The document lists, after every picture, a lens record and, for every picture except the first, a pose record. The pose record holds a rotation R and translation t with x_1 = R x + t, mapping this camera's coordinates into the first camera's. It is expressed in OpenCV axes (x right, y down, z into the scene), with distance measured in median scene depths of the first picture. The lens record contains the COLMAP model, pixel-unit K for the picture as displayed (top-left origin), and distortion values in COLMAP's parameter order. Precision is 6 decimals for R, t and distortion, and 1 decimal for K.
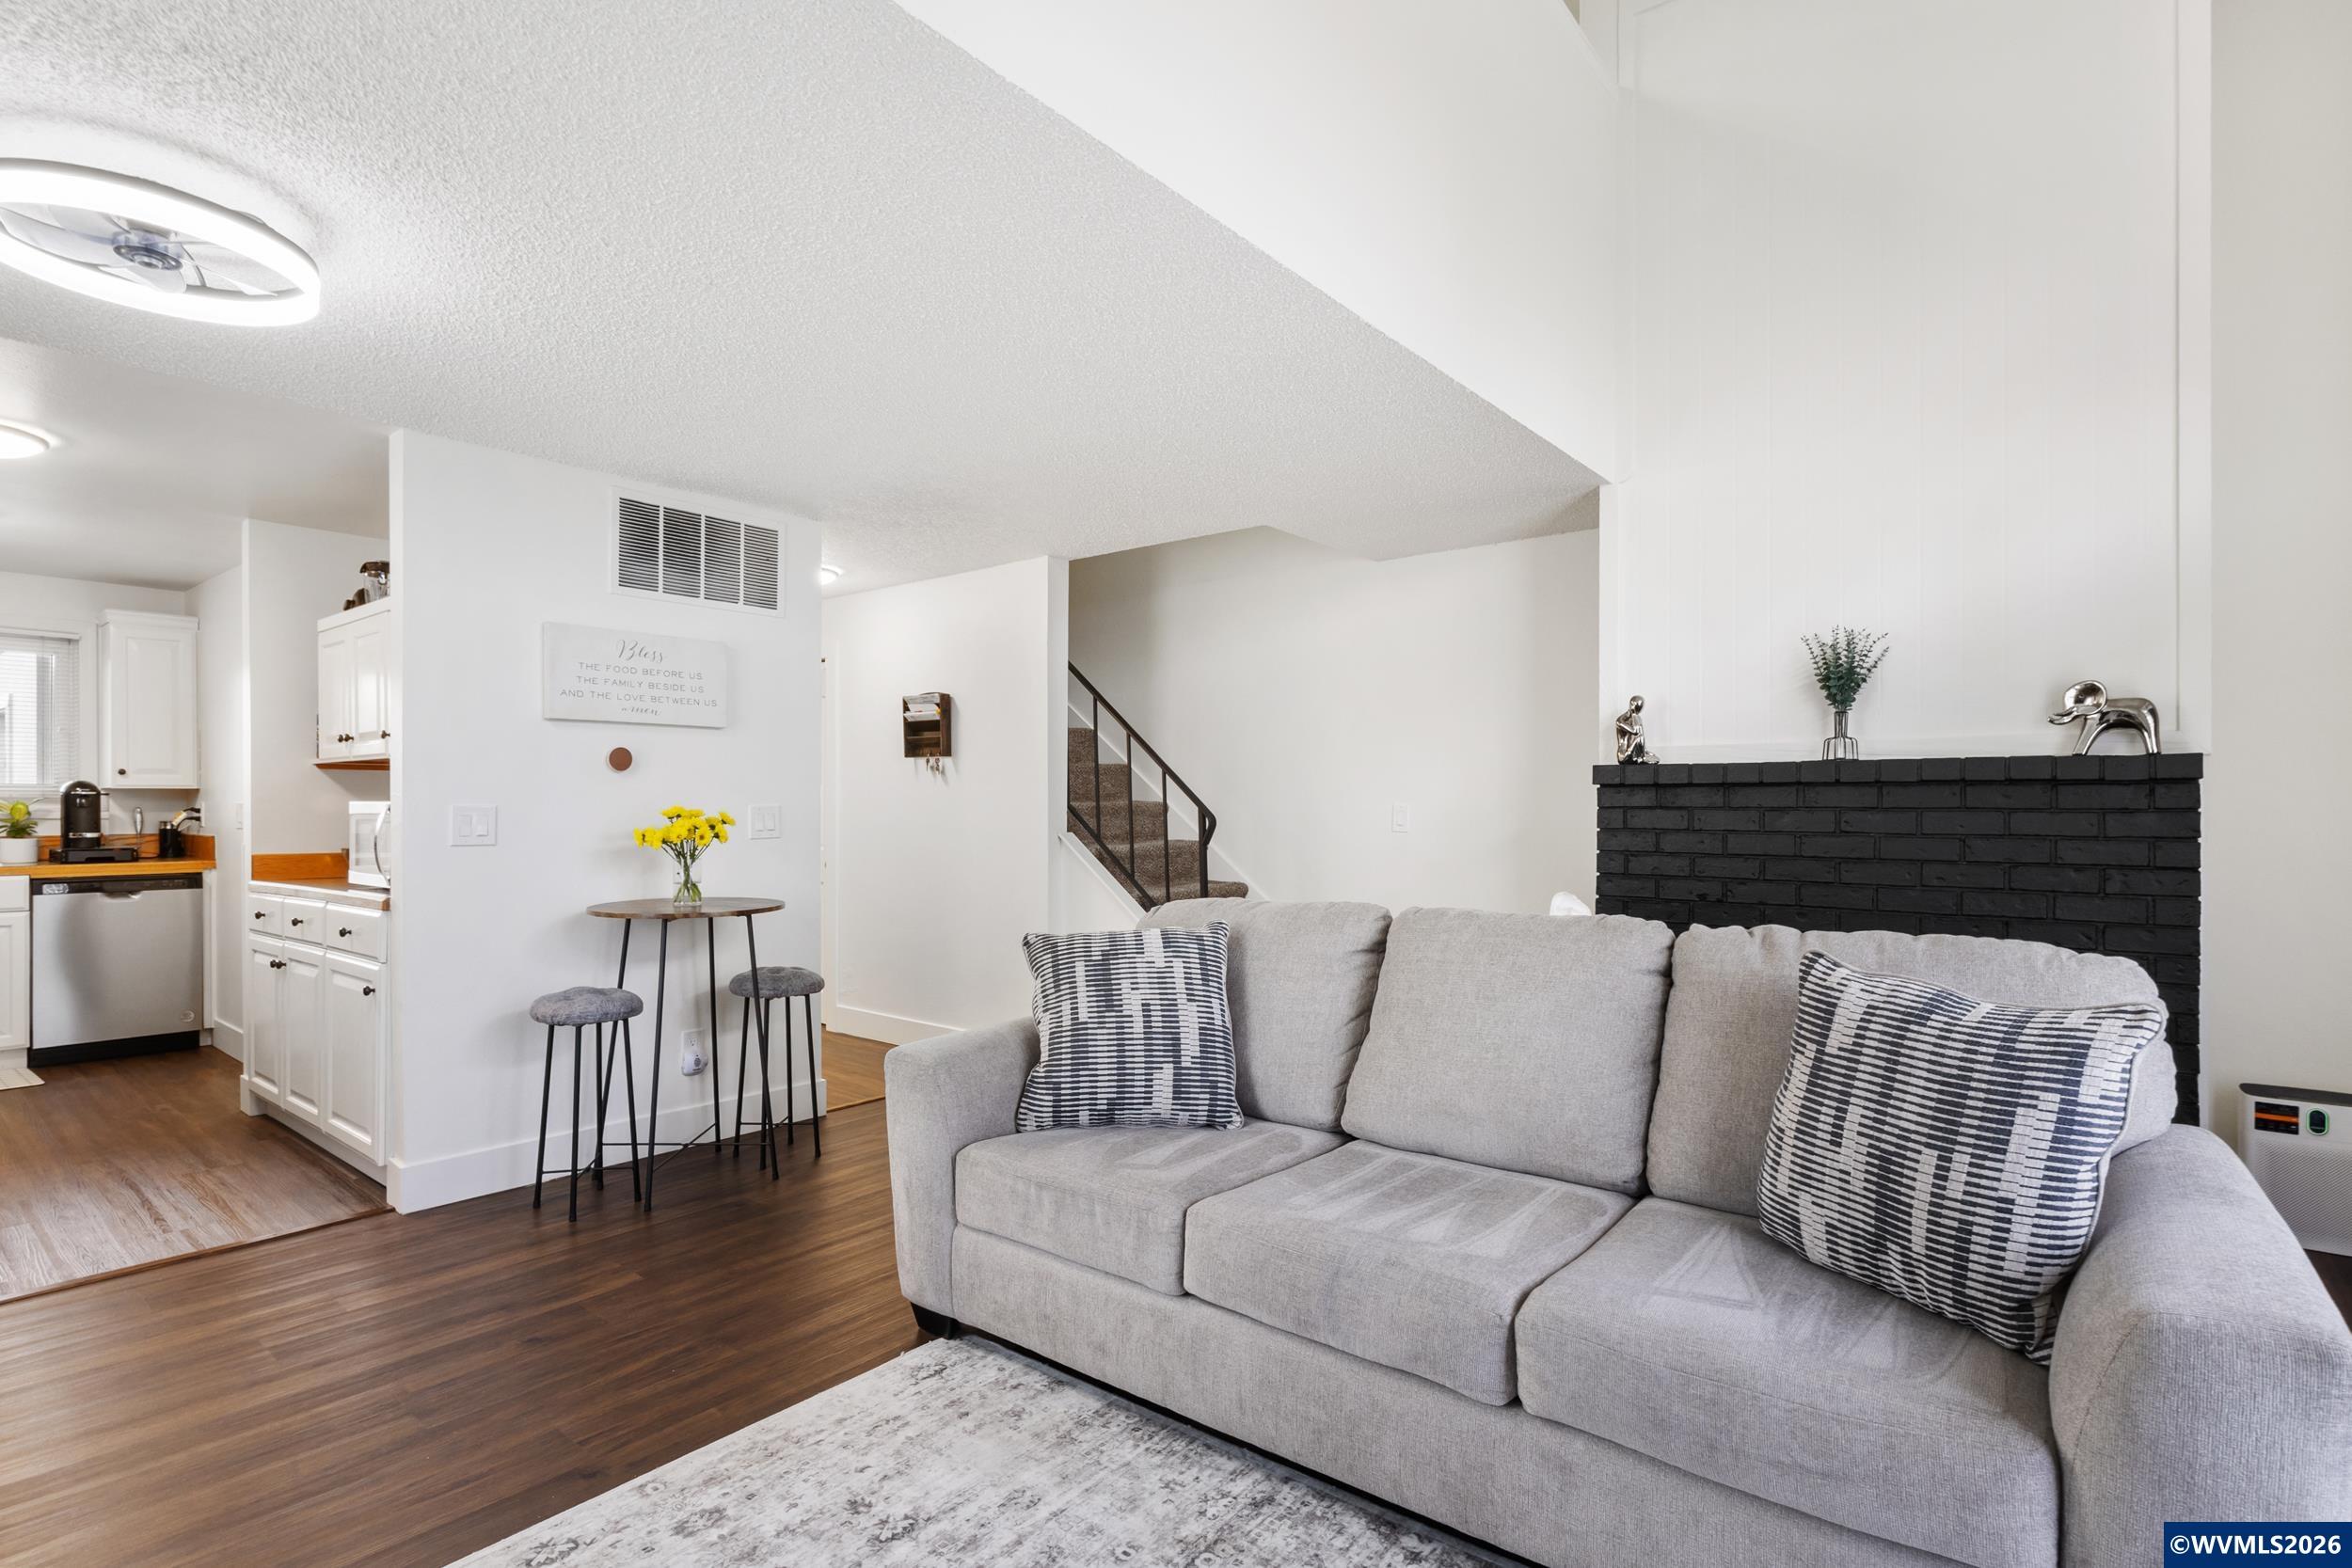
lens RADIAL K [[1153.2, 0, 1177.4], [0, 1153.2, 808.1], [0, 0, 1]] dist [0.010084, -0.000305]
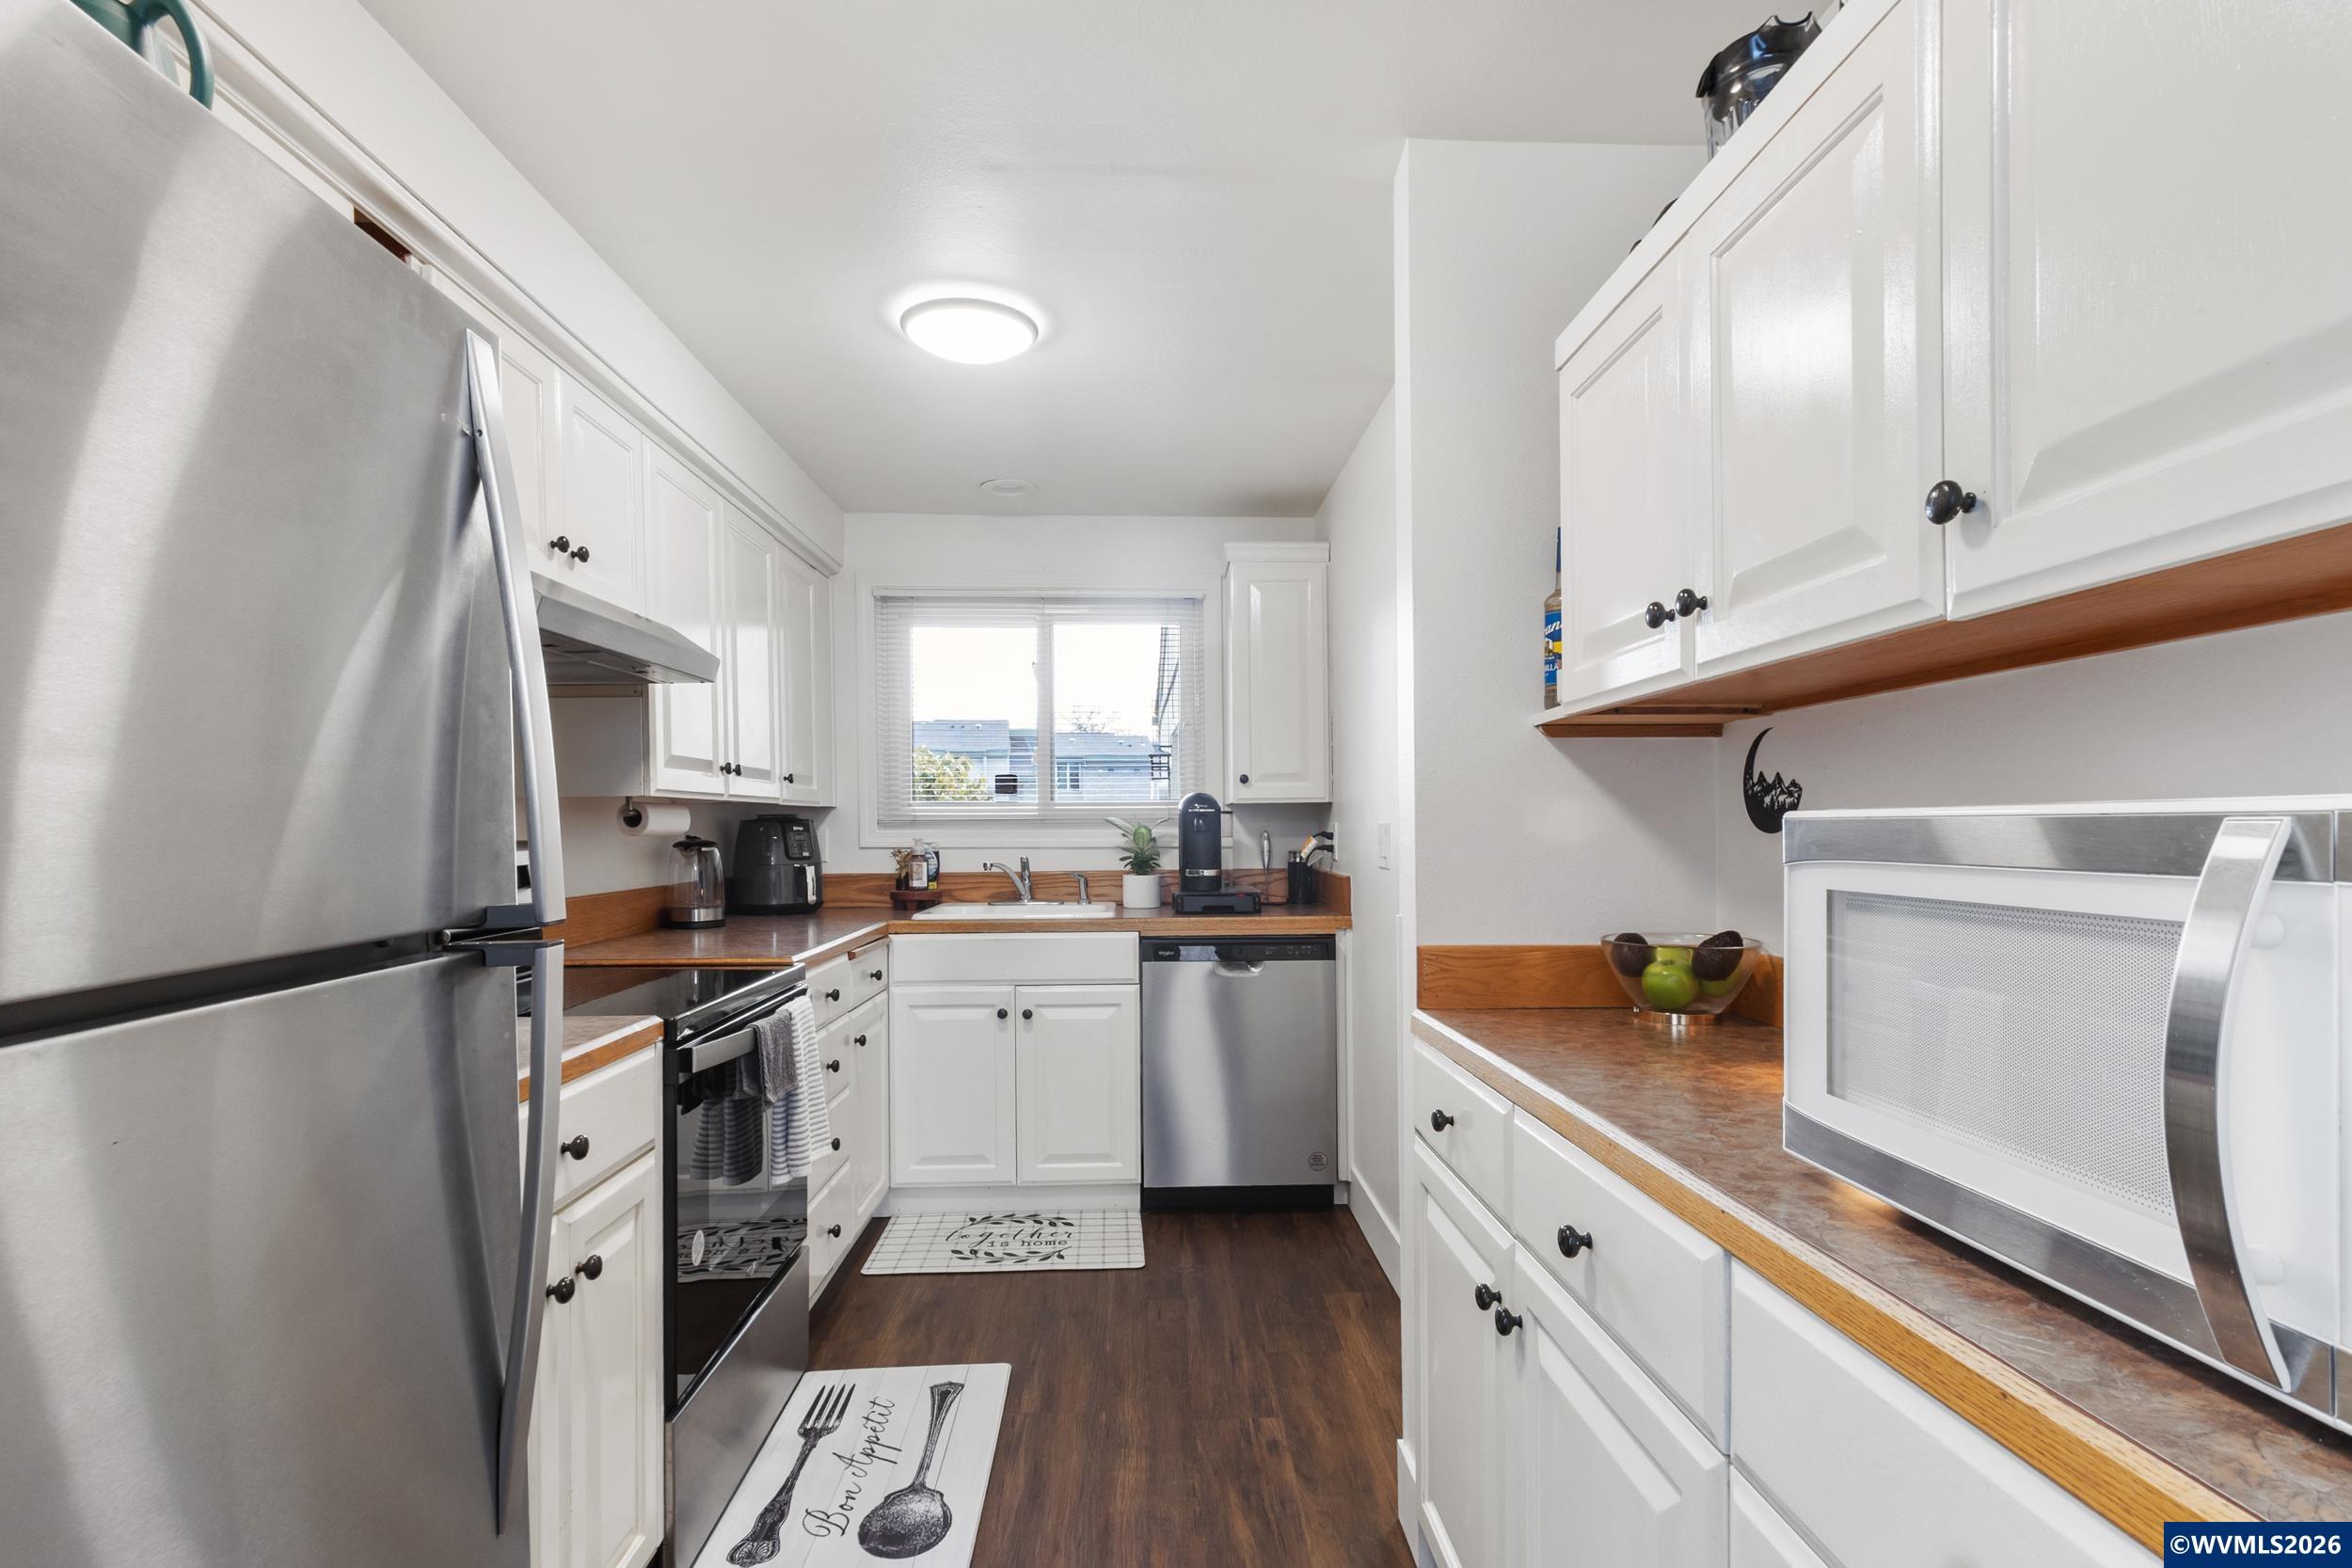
lens RADIAL K [[1074.9, 0, 1174.5], [0, 1074.9, 805.5], [0, 0, 1]] dist [0.005961, -0.001322]
pose [[0.655983, -0.018272, -0.754554, -0.460703], [0.003363, 0.999768, -0.021287, -0.002589], [0.754768, 0.011427, 0.655892, 0.557222]]
